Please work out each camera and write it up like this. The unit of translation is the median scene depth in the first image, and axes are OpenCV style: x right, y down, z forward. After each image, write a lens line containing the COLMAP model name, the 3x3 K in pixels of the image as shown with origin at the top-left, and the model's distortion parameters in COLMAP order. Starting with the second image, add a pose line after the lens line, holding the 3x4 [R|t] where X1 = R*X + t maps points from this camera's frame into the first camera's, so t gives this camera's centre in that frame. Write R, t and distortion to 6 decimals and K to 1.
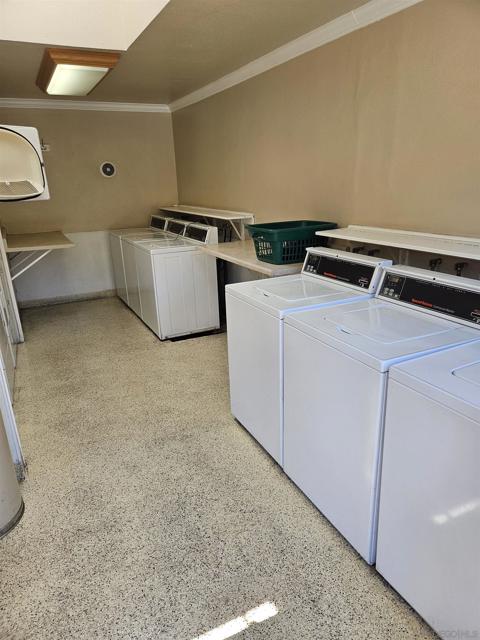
lens RADIAL K [[428.7, 0, 246.8], [0, 428.7, 323.3], [0, 0, 1]] dist [0.053353, -0.032126]
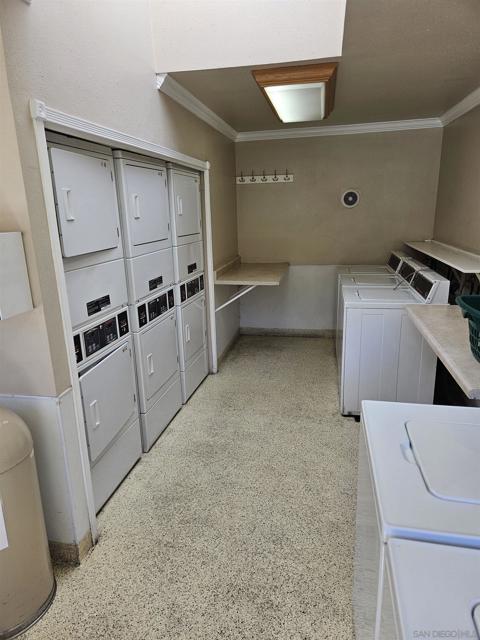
lens RADIAL K [[428.7, 0, 234.9], [0, 428.7, 321.8], [0, 0, 1]] dist [0.053353, -0.032126]
pose [[0.783392, 0.167557, -0.598516, 0.075107], [-0.196044, 0.980432, 0.017875, -0.085751], [0.589800, 0.103333, 0.800911, 0.198277]]
